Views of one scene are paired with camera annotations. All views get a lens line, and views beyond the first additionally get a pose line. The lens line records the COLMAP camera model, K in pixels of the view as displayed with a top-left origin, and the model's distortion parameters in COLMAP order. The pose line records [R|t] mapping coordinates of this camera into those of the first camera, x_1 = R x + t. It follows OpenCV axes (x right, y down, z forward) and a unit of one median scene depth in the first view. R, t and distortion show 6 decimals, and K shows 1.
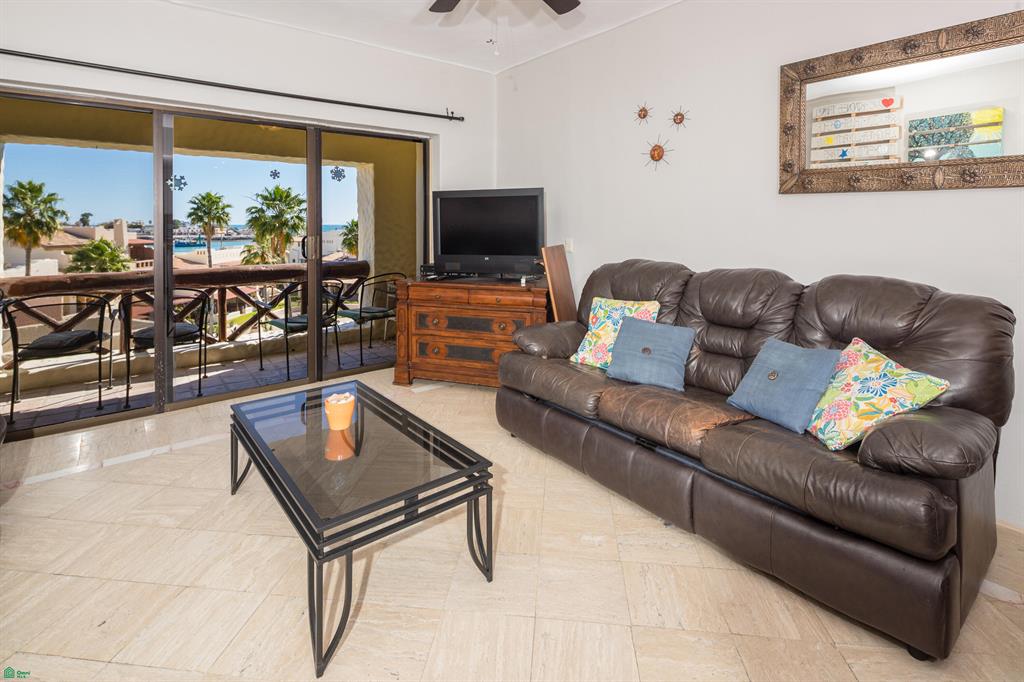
lens RADIAL K [[499.2, 0, 513.1], [0, 499.2, 227.2], [0, 0, 1]] dist [0.004346, -0.000711]
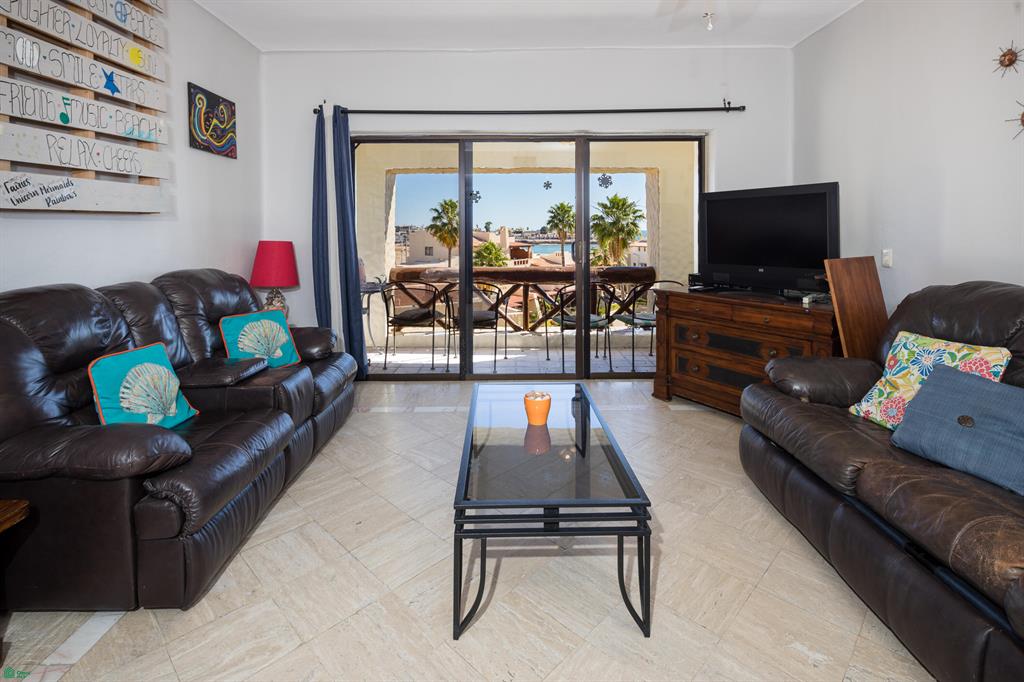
lens RADIAL K [[500.1, 0, 511.2], [0, 500.1, 236.6], [0, 0, 1]] dist [0.016246, -0.009277]
pose [[0.787118, 0.005583, -0.616777, 0.152083], [-0.001167, 0.999971, 0.007562, -0.000071], [0.616801, -0.005232, 0.787101, 0.080024]]
